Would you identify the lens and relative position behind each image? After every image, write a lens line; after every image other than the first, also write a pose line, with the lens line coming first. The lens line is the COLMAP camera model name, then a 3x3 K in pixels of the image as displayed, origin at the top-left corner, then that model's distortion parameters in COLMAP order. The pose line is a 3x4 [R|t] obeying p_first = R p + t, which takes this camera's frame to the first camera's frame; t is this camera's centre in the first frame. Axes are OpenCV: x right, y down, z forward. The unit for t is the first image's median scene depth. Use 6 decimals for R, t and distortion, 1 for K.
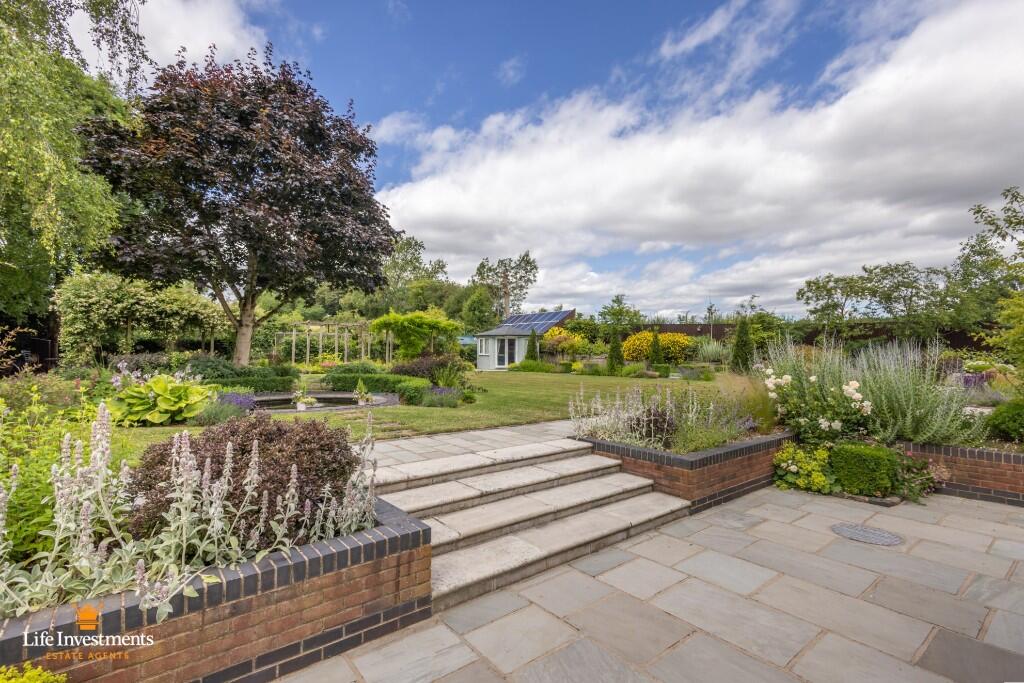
lens RADIAL K [[468.4, 0, 512.0], [0, 468.4, 341.5], [0, 0, 1]] dist [0.004084, 0.000351]
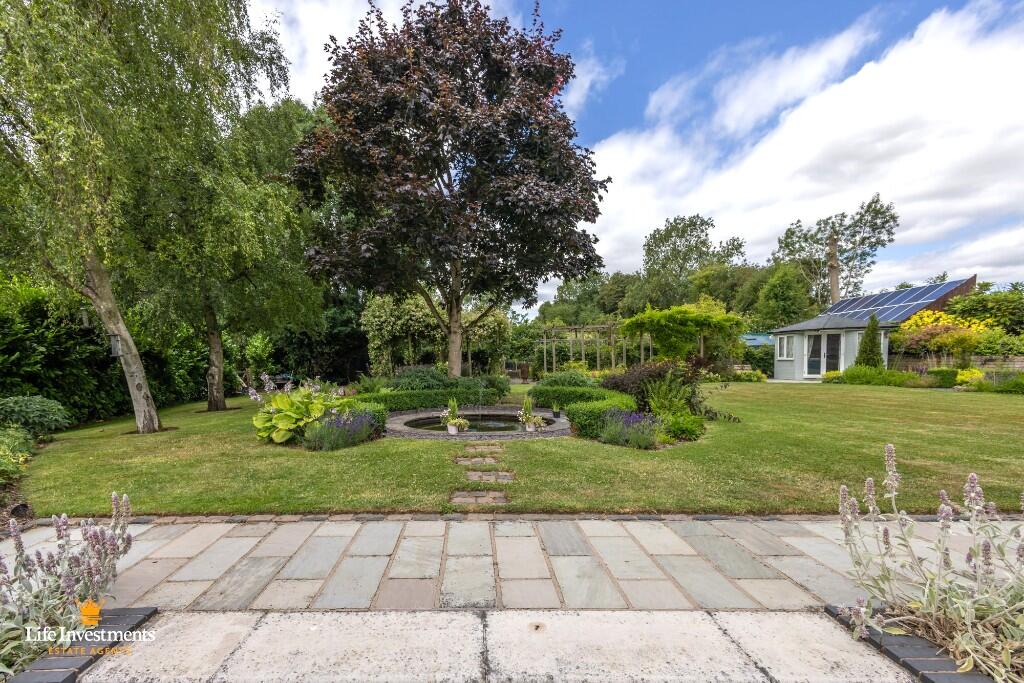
lens RADIAL K [[451.6, 0, 511.0], [0, 451.6, 401.8], [0, 0, 1]] dist [0.003662, 0.000032]
pose [[0.781082, 0.037647, -0.623292, 0.043990], [0.033918, 0.994149, 0.102551, 0.008103], [0.623506, -0.101241, 0.775236, 0.205976]]
